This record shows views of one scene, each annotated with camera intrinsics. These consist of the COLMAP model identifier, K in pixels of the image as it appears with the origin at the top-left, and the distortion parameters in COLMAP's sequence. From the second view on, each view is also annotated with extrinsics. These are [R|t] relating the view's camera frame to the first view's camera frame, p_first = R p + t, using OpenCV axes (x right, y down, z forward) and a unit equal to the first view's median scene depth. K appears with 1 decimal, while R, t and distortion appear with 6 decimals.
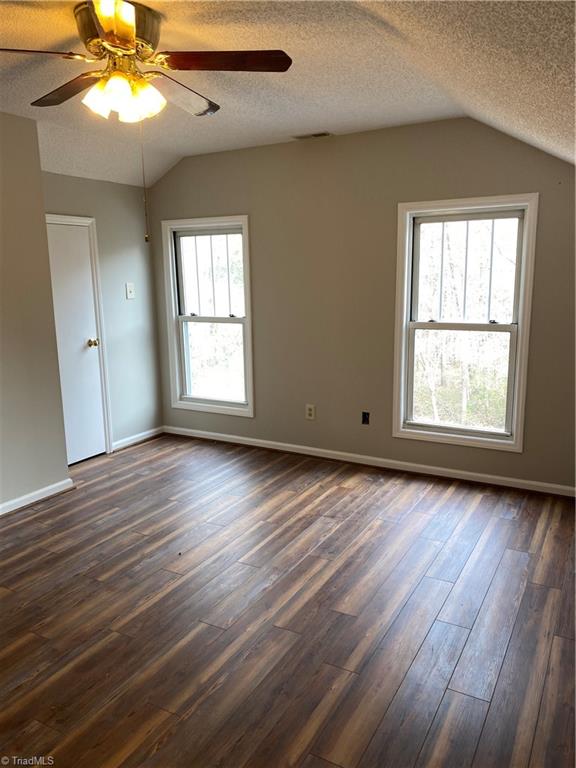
lens RADIAL K [[592.2, 0, 283.9], [0, 592.2, 376.7], [0, 0, 1]] dist [0.046500, -0.045124]
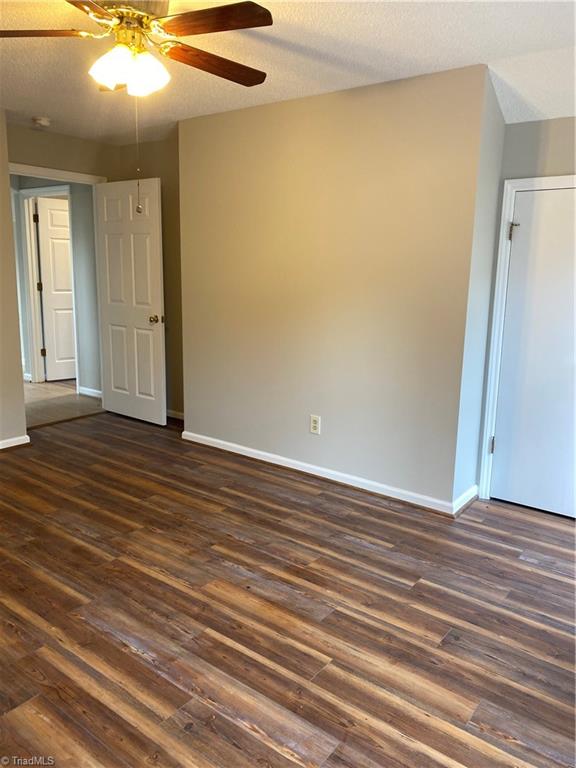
lens RADIAL K [[592.2, 0, 283.9], [0, 592.2, 376.7], [0, 0, 1]] dist [0.046500, -0.045124]
pose [[-0.141474, 0.208611, -0.967712, 0.519348], [-0.187897, 0.954115, 0.233149, -0.172519], [0.971947, 0.214814, -0.095785, 0.988511]]
